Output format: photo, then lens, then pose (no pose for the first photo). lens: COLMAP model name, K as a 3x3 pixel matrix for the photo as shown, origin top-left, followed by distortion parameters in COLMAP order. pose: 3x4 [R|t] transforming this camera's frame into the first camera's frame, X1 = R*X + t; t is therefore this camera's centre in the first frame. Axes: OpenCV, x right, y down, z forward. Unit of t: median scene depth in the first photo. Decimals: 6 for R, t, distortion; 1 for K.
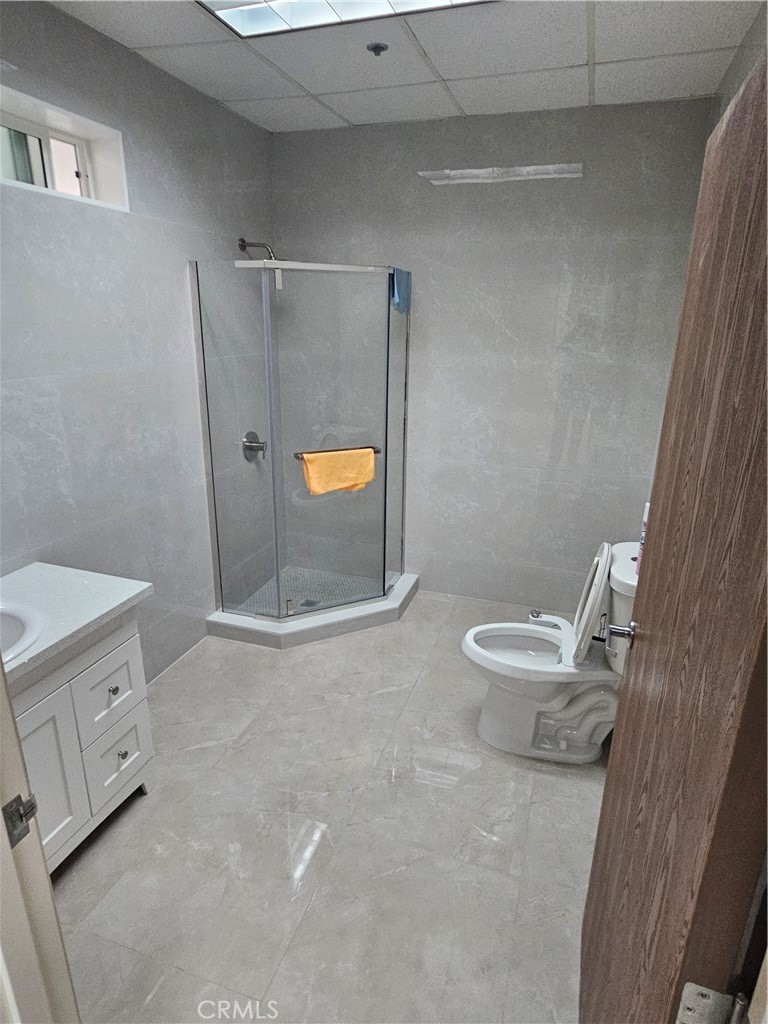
lens RADIAL K [[601.7, 0, 384.6], [0, 601.7, 512.8], [0, 0, 1]] dist [-0.001468, 0.003989]
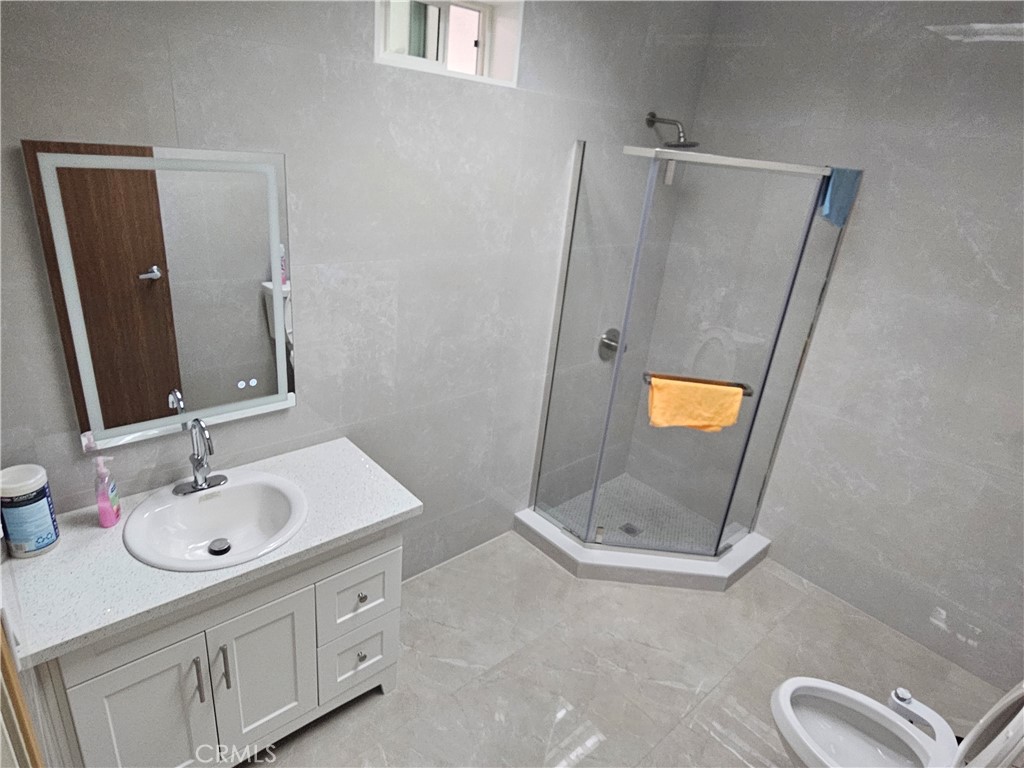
lens RADIAL K [[601.7, 0, 512.5], [0, 601.7, 384.2], [0, 0, 1]] dist [-0.001468, 0.003989]
pose [[0.867976, 0.258887, -0.423787, 0.053088], [-0.236451, 0.965871, 0.105756, -0.127023], [0.436702, 0.008411, 0.899567, 0.147875]]
